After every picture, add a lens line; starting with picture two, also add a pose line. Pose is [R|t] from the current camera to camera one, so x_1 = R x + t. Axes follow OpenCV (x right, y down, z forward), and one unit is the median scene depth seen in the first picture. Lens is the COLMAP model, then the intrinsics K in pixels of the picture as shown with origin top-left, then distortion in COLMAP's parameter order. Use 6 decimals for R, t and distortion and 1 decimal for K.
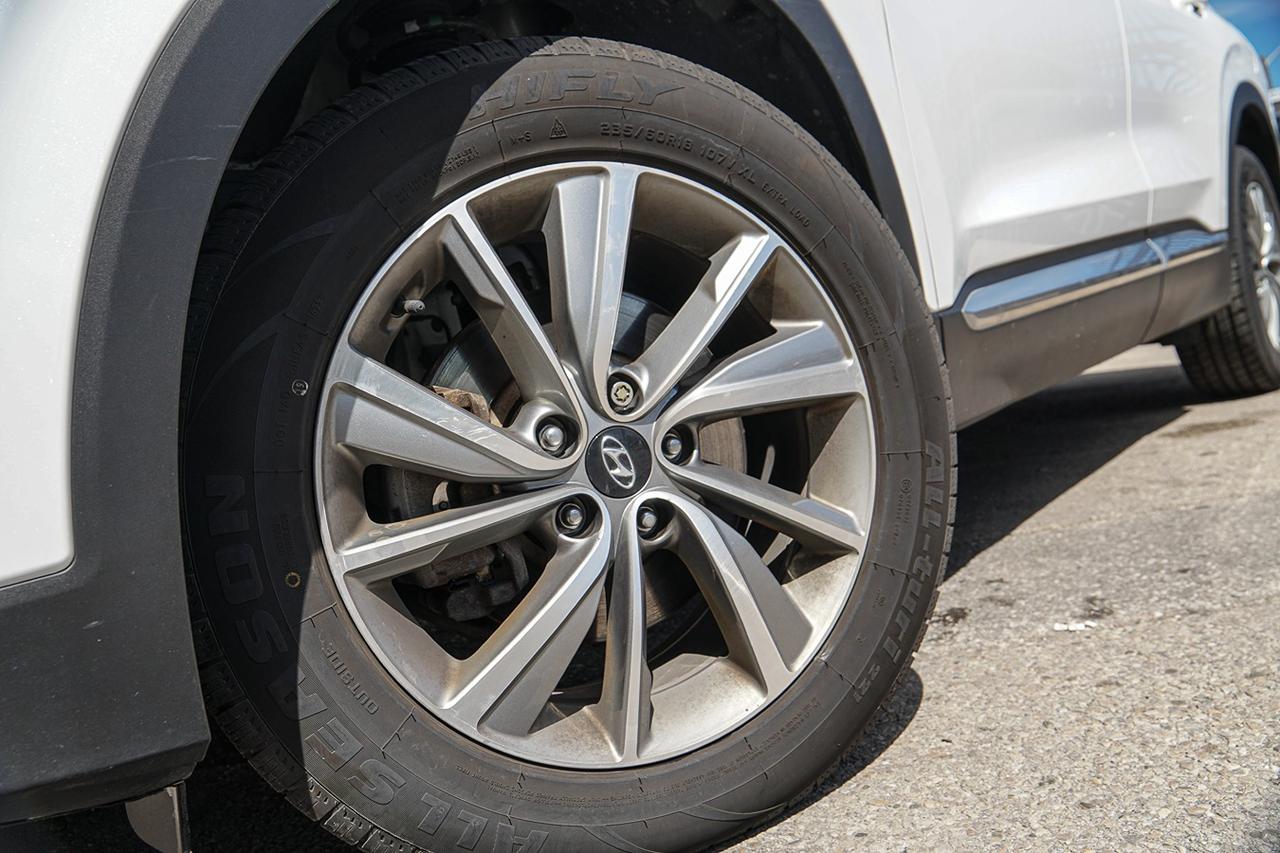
lens RADIAL K [[1049.6, 0, 640.0], [0, 1049.6, 426.5], [0, 0, 1]] dist [-0.094424, 0.018027]
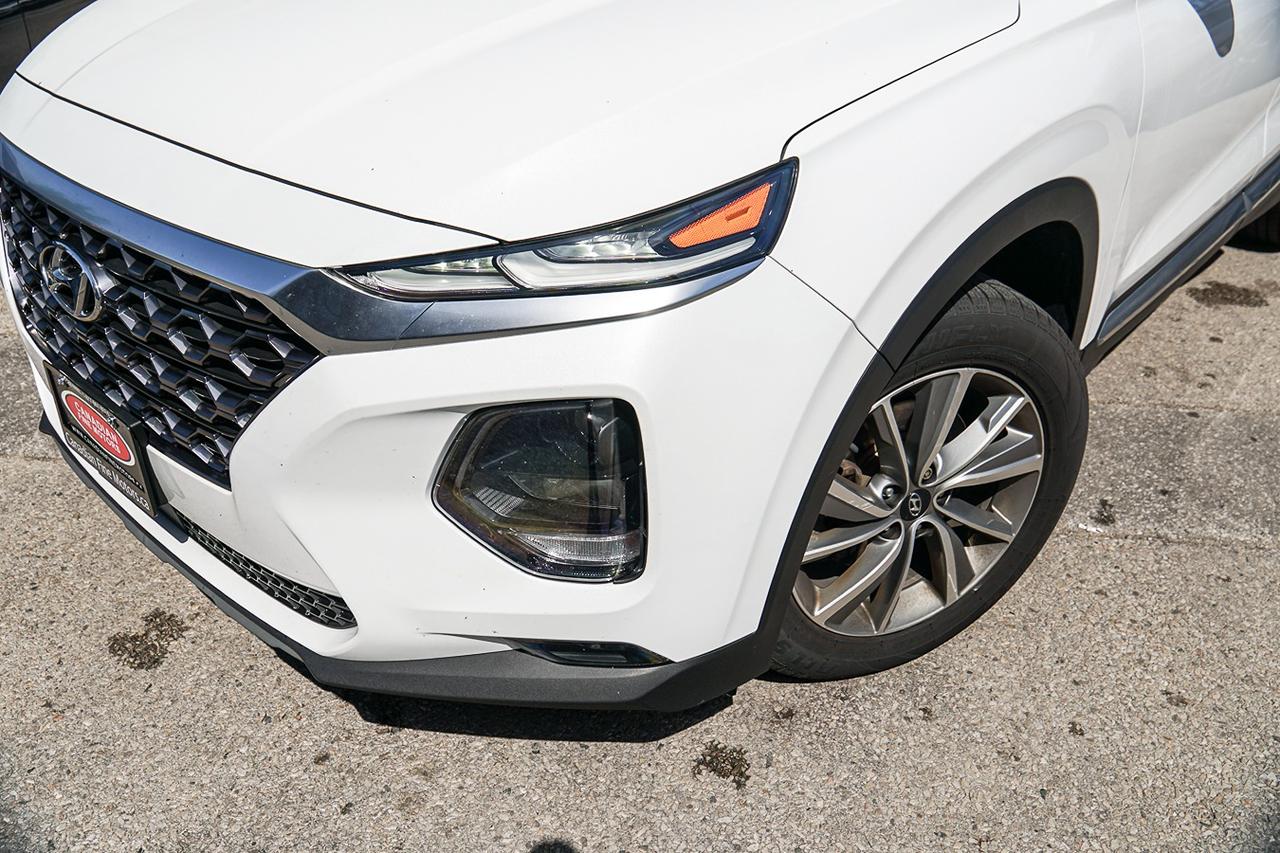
lens RADIAL K [[1049.6, 0, 640.0], [0, 1049.6, 426.5], [0, 0, 1]] dist [-0.094424, 0.018027]
pose [[0.982481, 0.169856, 0.076684, -0.684940], [-0.186045, 0.869843, 0.456903, -0.868319], [0.010905, -0.463165, 0.886205, -0.637887]]
